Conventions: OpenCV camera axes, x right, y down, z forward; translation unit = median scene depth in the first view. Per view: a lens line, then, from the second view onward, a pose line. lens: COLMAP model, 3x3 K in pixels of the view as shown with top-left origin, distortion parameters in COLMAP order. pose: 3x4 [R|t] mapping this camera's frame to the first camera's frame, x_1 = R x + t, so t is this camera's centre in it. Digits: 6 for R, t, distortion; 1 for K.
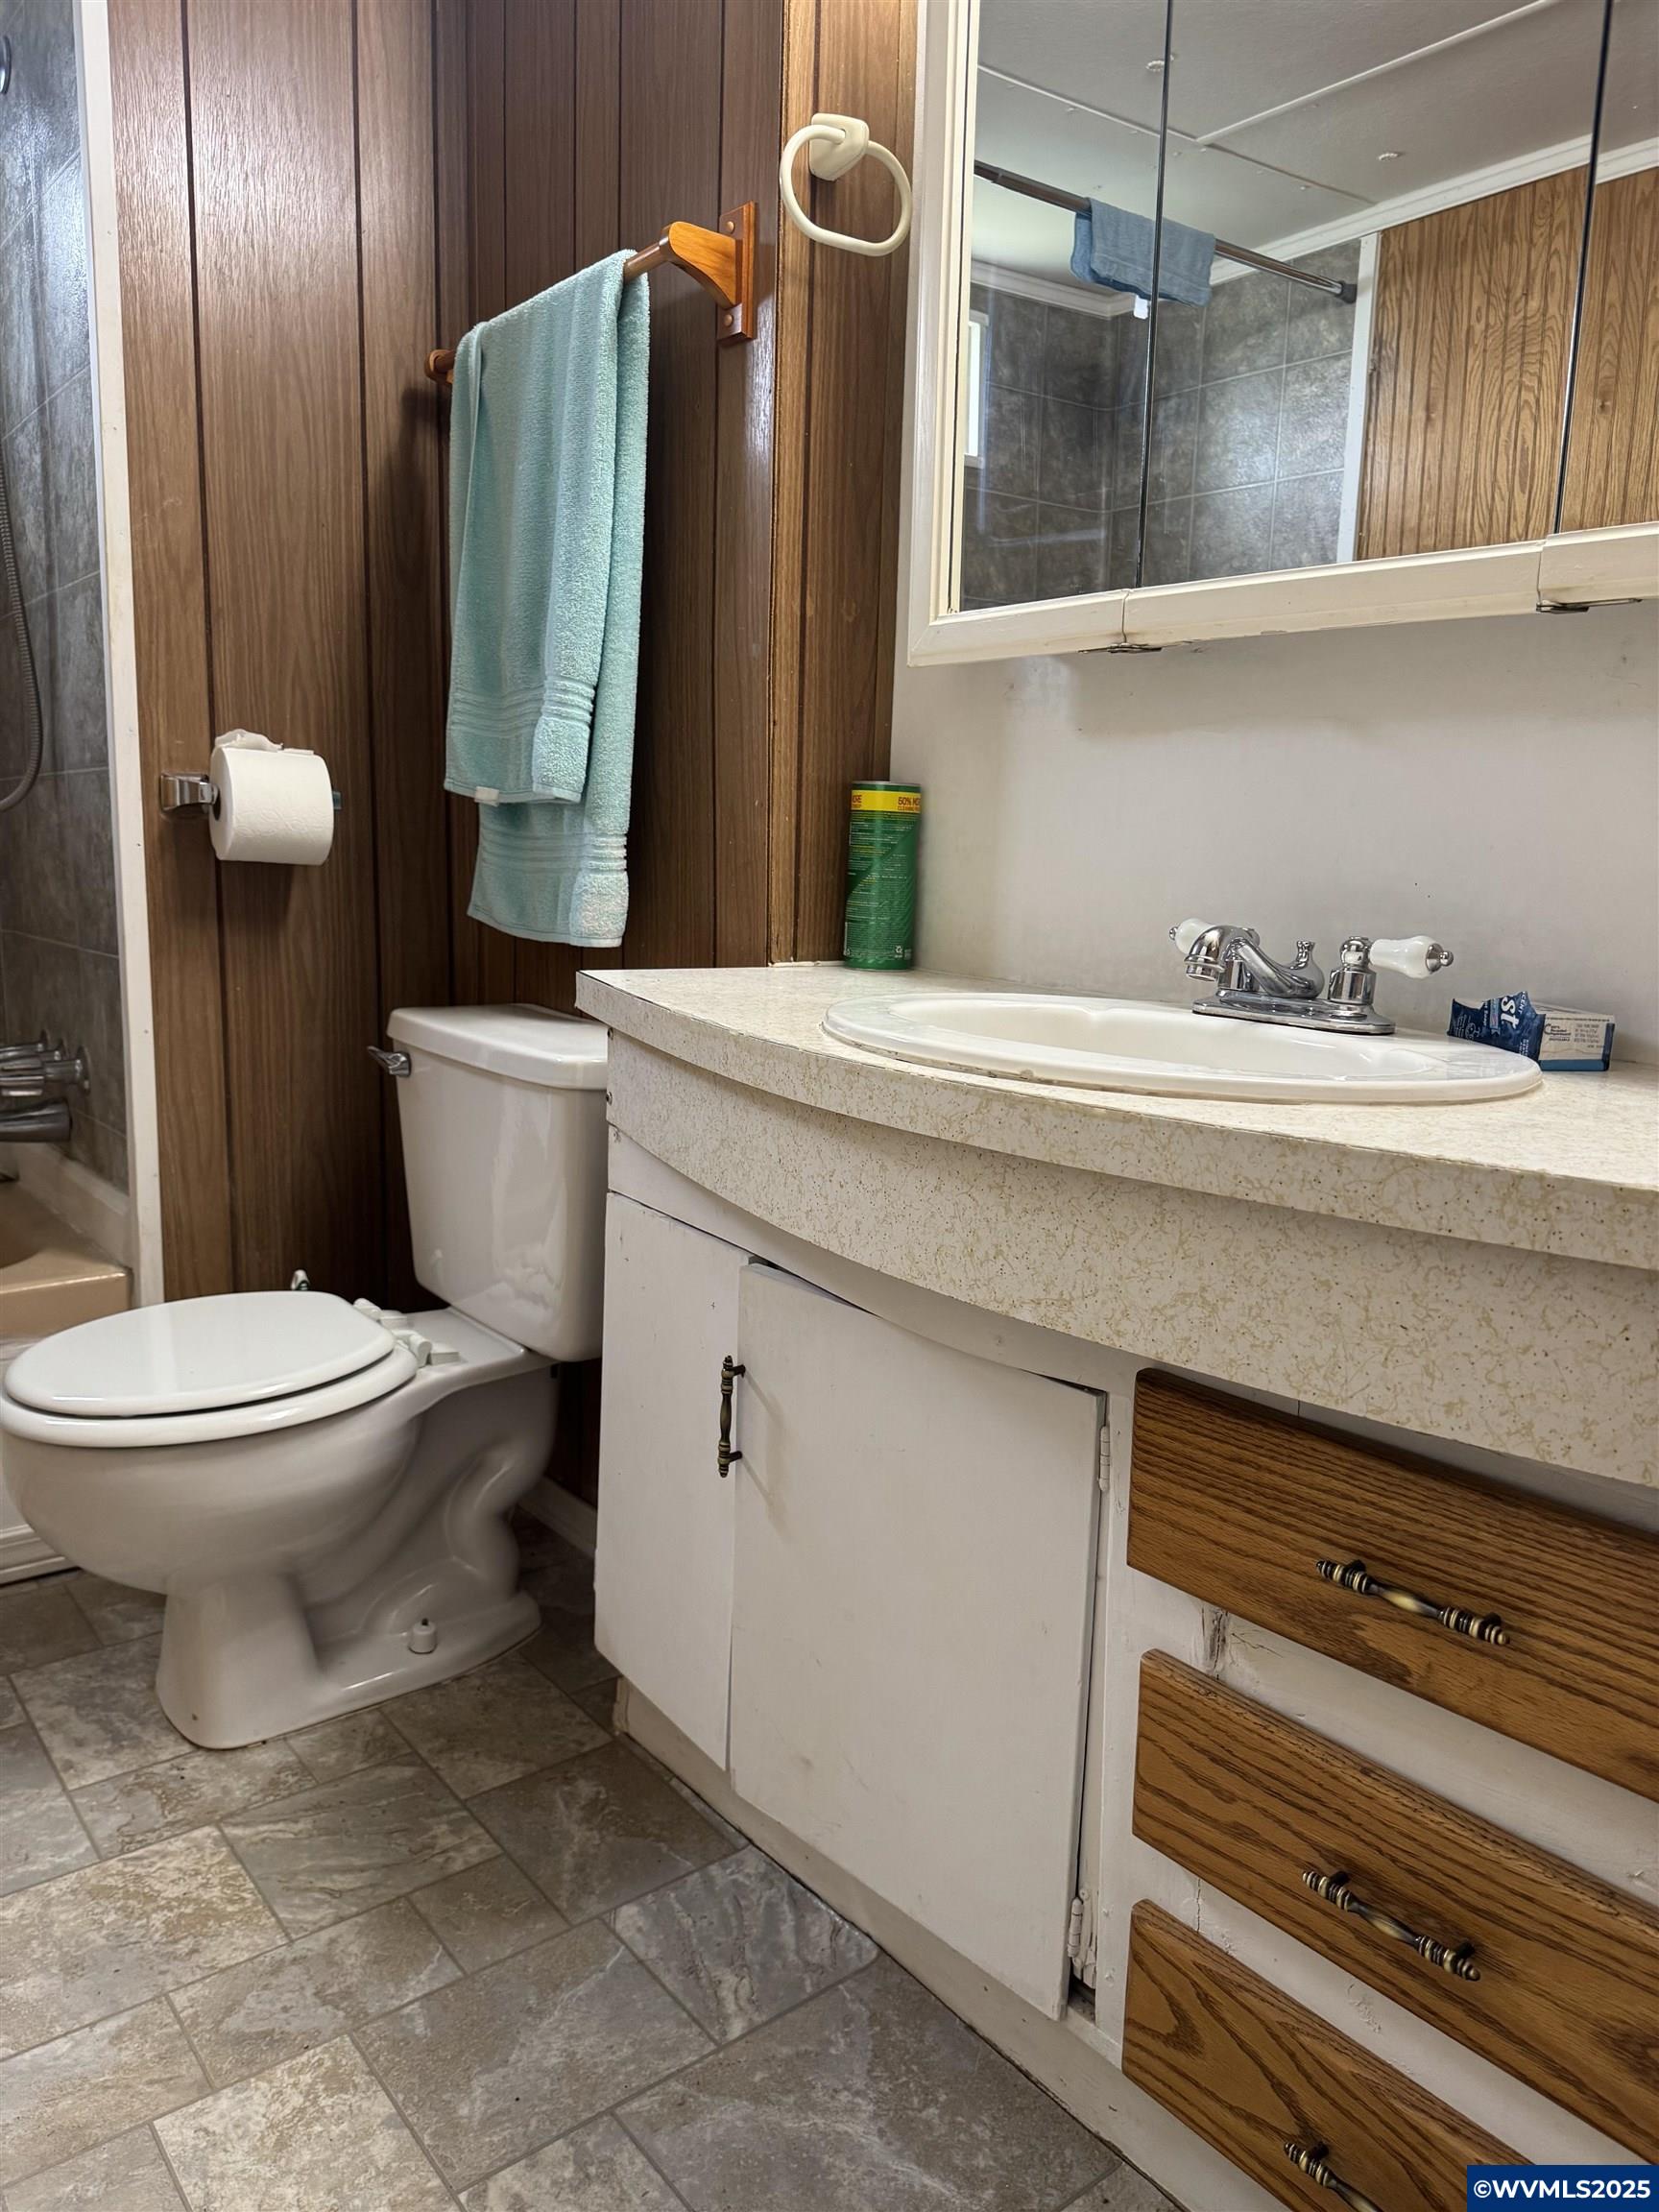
lens RADIAL K [[1536.6, 0, 831.4], [0, 1536.6, 1111.1], [0, 0, 1]] dist [0.000214, -0.035141]
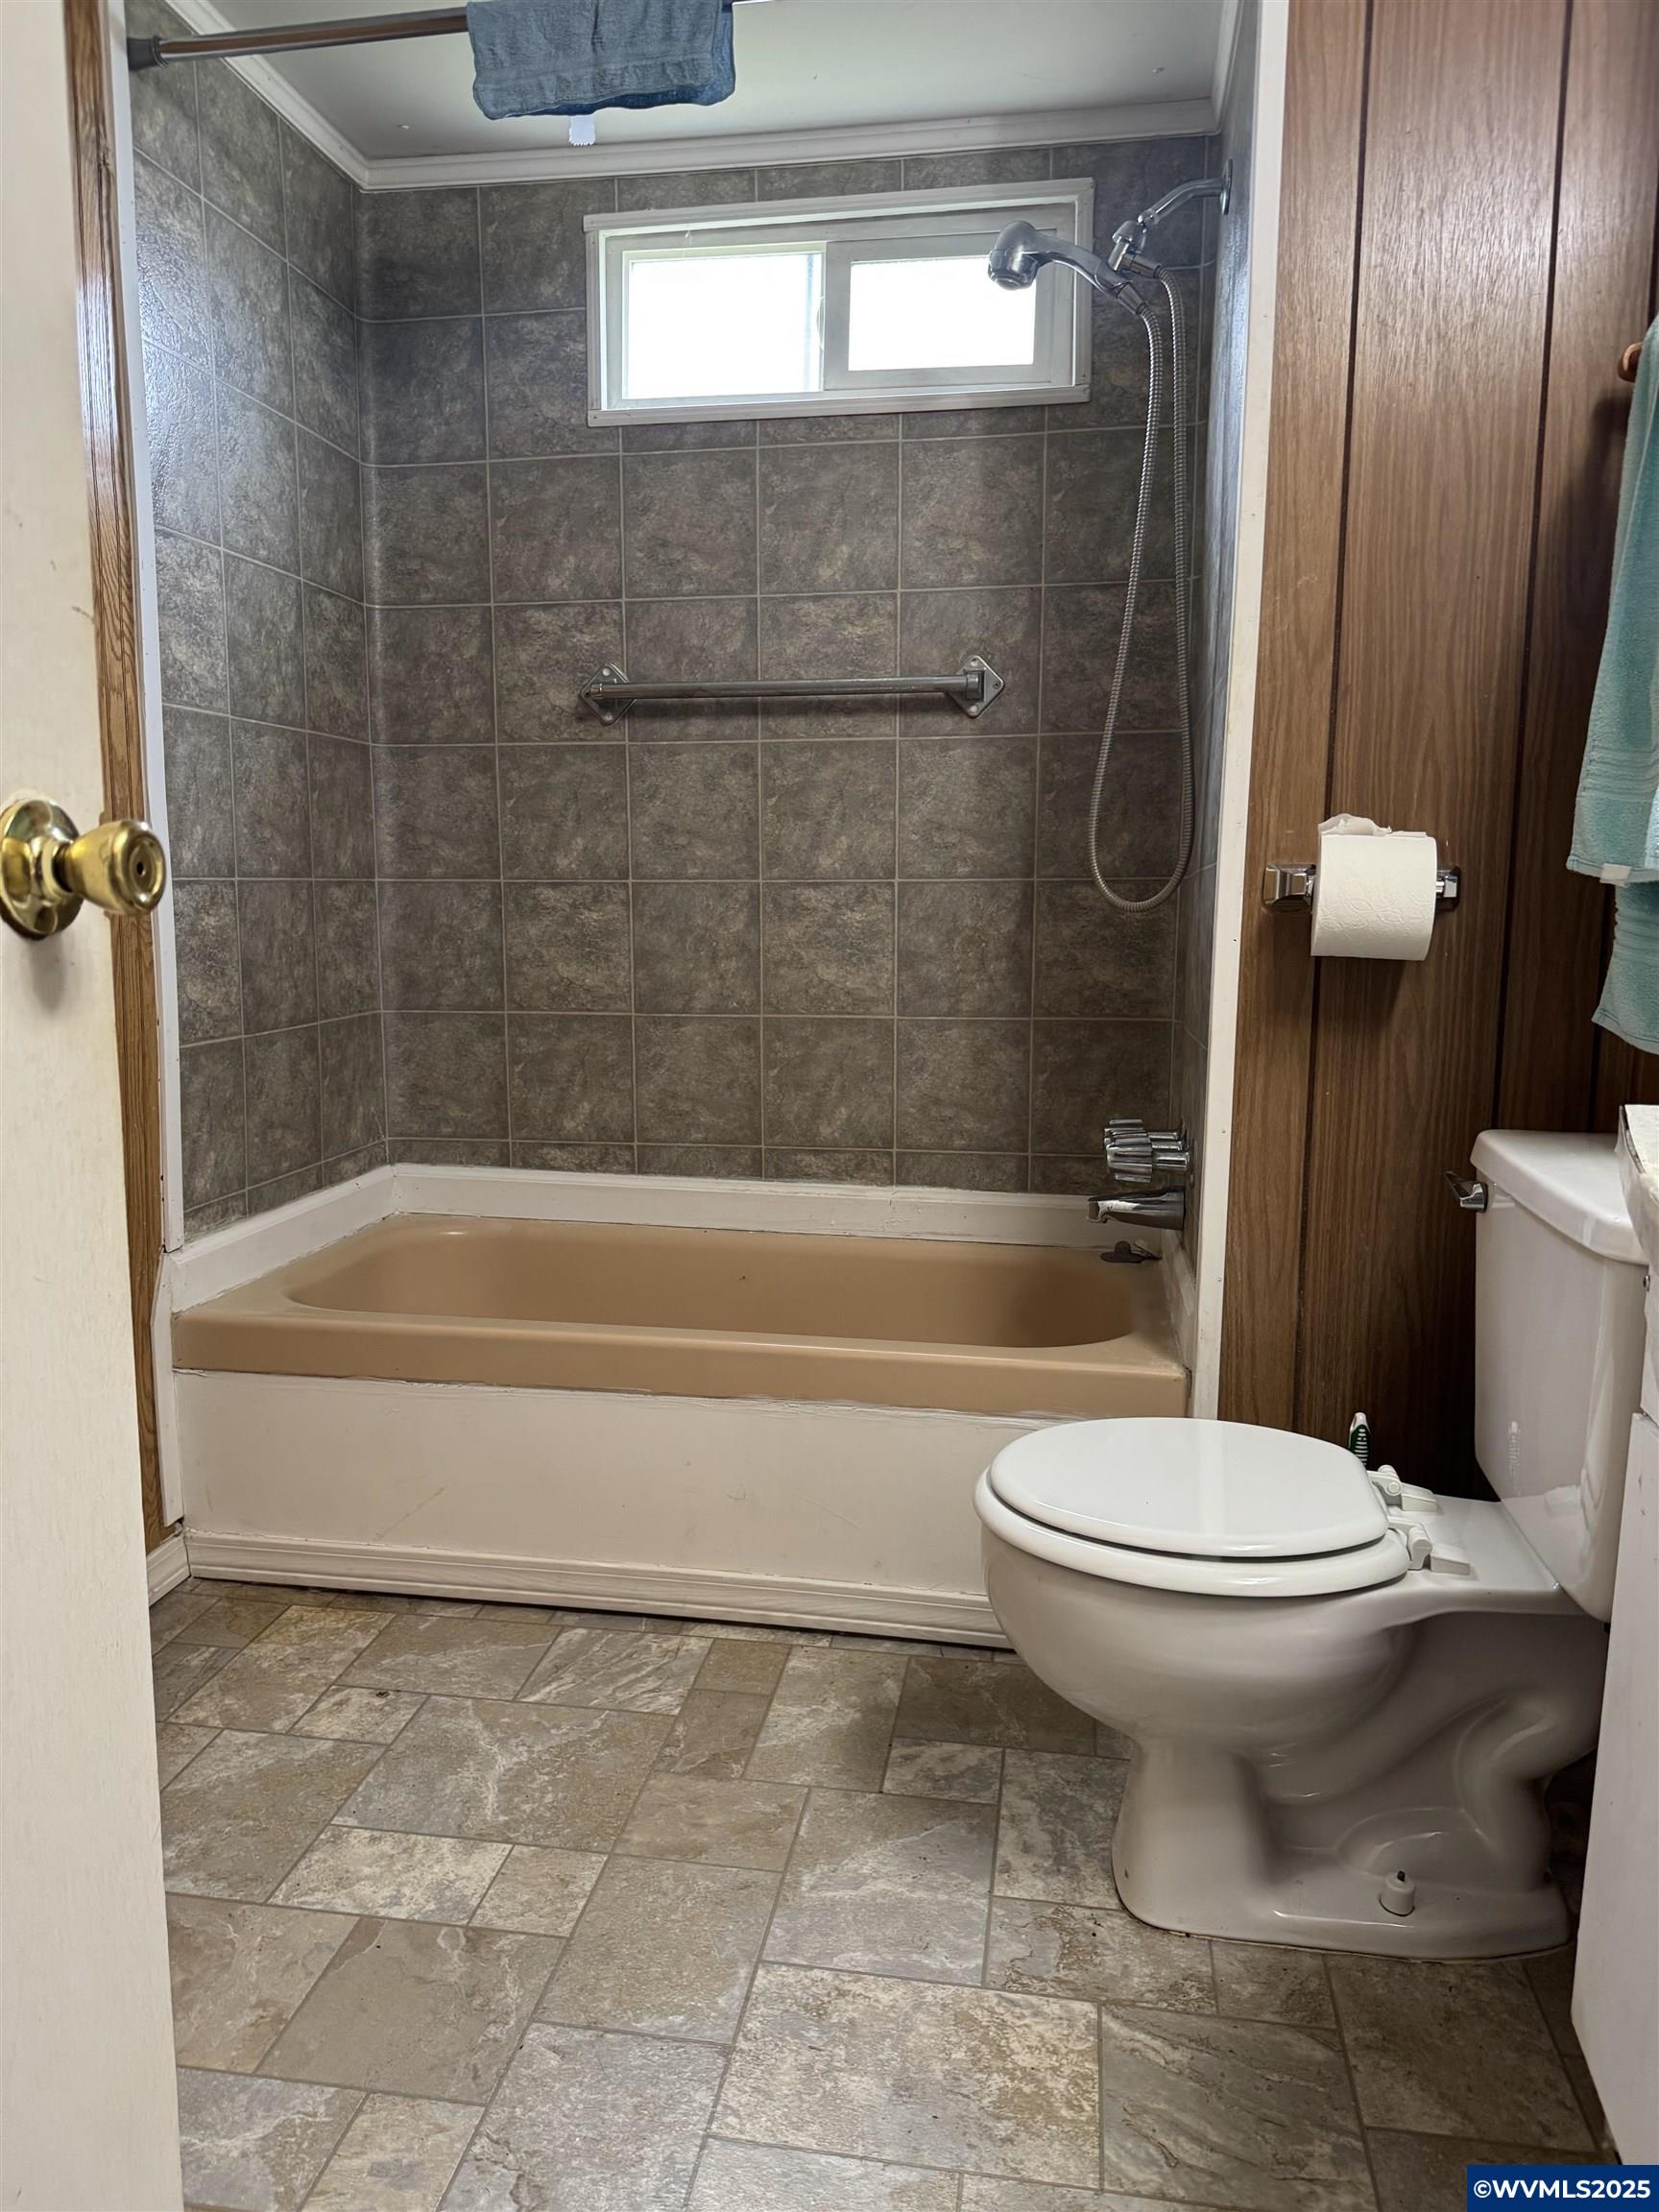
lens RADIAL K [[1539.0, 0, 824.0], [0, 1539.0, 1099.5], [0, 0, 1]] dist [-0.006253, -0.011484]
pose [[0.663255, 0.071533, -0.744967, 0.107630], [-0.116701, 0.993130, -0.008538, -0.035817], [0.739239, 0.092602, 0.667047, 0.177985]]
